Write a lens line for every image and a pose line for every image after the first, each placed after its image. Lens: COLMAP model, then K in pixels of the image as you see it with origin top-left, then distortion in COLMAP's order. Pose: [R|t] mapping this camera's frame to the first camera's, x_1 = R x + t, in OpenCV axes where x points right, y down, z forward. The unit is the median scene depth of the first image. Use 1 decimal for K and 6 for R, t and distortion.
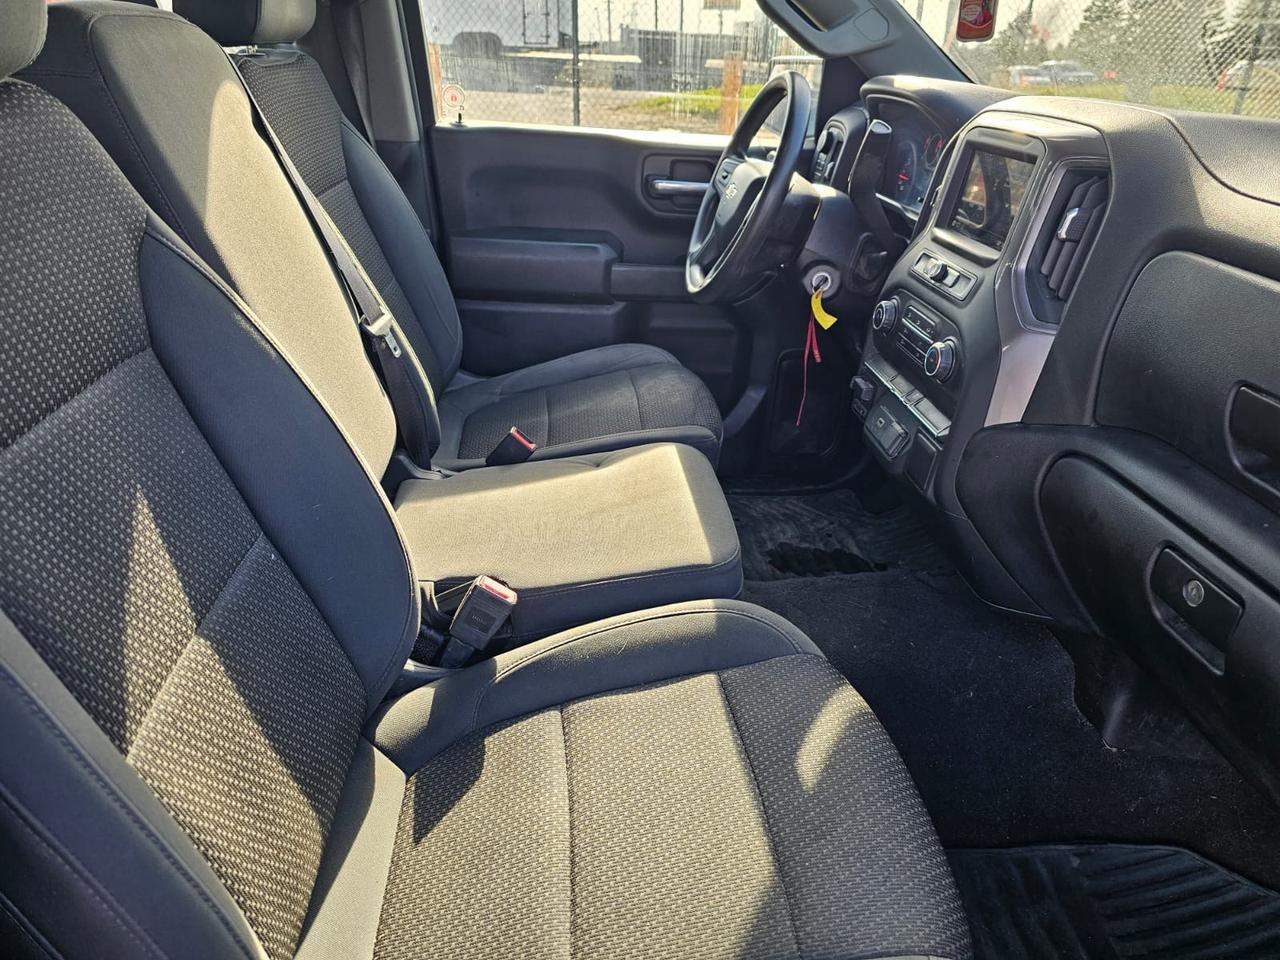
lens RADIAL K [[893.1, 0, 639.4], [0, 893.1, 474.1], [0, 0, 1]] dist [0.043730, -0.046914]
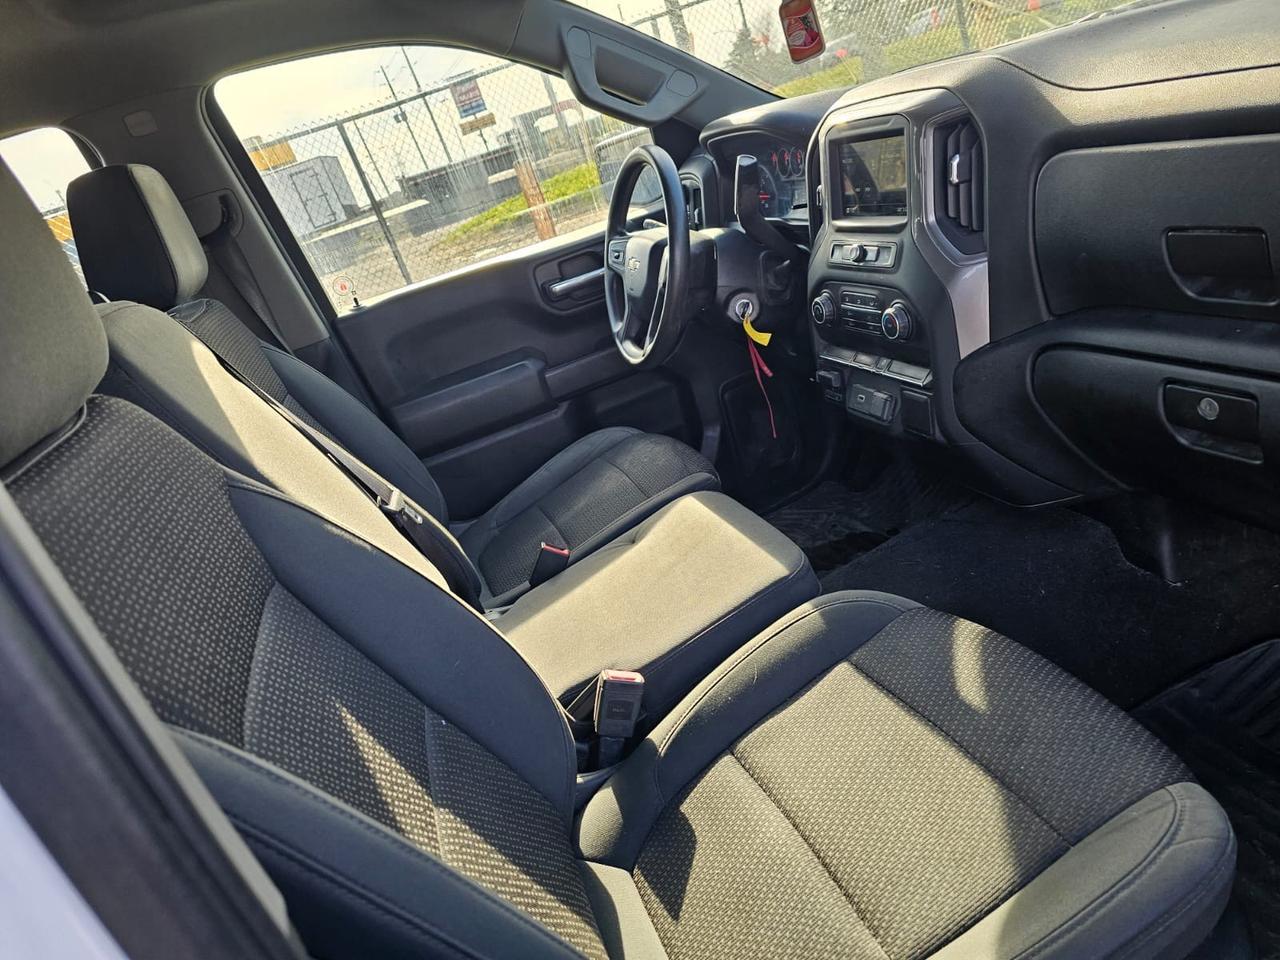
lens RADIAL K [[893.1, 0, 641.8], [0, 893.1, 486.2], [0, 0, 1]] dist [0.043730, -0.046914]
pose [[0.911573, -0.398986, 0.099220, -0.152516], [0.405890, 0.911774, -0.062619, -0.000265], [-0.065482, 0.097354, 0.993093, -0.069696]]
